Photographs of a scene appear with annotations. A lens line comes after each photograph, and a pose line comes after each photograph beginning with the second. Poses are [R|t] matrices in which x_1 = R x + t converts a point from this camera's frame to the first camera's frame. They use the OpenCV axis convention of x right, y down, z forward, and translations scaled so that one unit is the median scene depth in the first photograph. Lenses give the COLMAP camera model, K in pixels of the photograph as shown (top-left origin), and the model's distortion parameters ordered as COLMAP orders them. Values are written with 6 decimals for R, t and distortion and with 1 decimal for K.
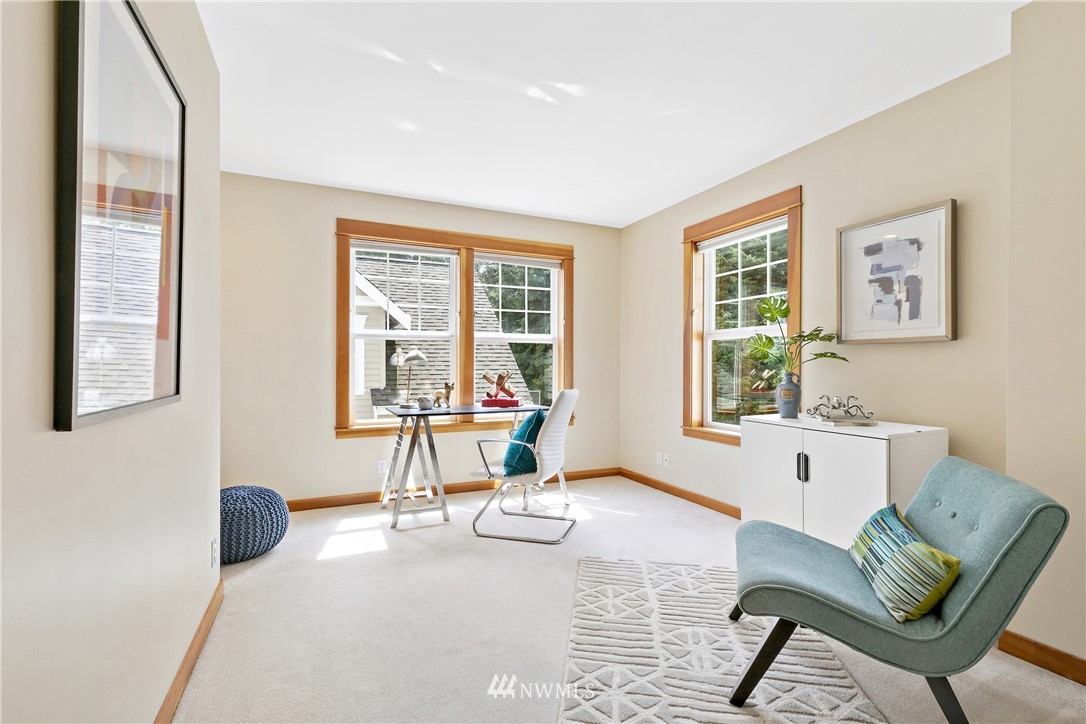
lens RADIAL K [[481.6, 0, 547.1], [0, 481.6, 360.8], [0, 0, 1]] dist [0.003289, 0.000058]
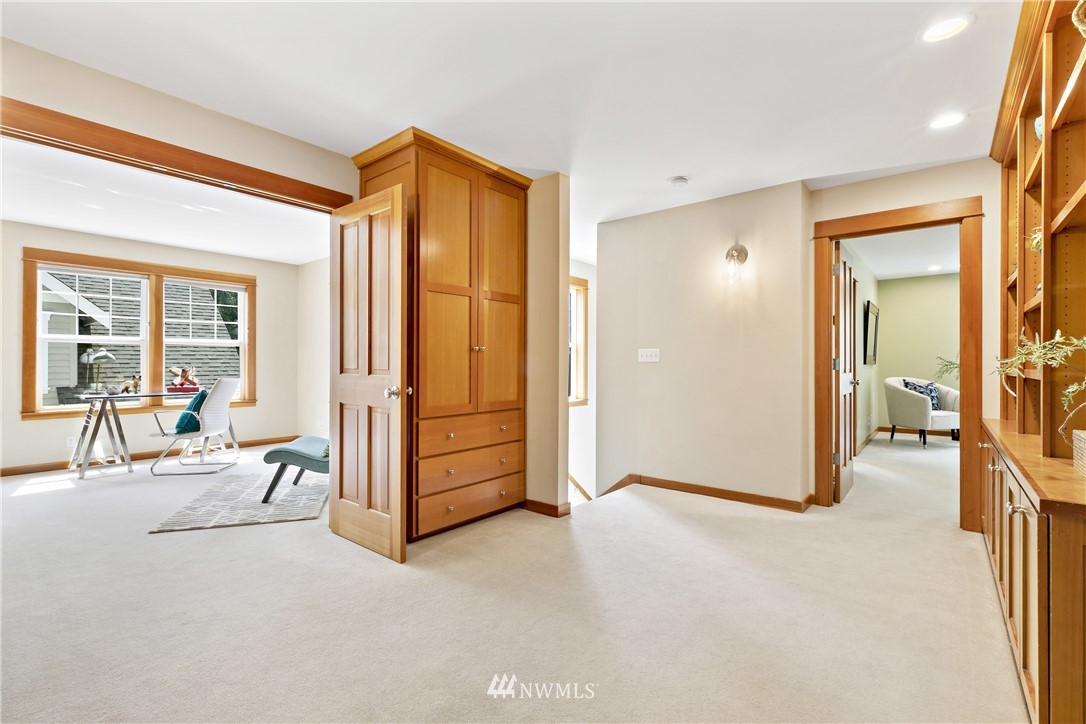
lens RADIAL K [[481.6, 0, 547.1], [0, 481.6, 360.8], [0, 0, 1]] dist [0.003289, 0.000058]
pose [[0.902764, 0.003303, 0.430124, 0.250200], [-0.005059, 0.999983, 0.002939, -0.005987], [-0.430107, -0.004829, 0.902765, -0.709913]]
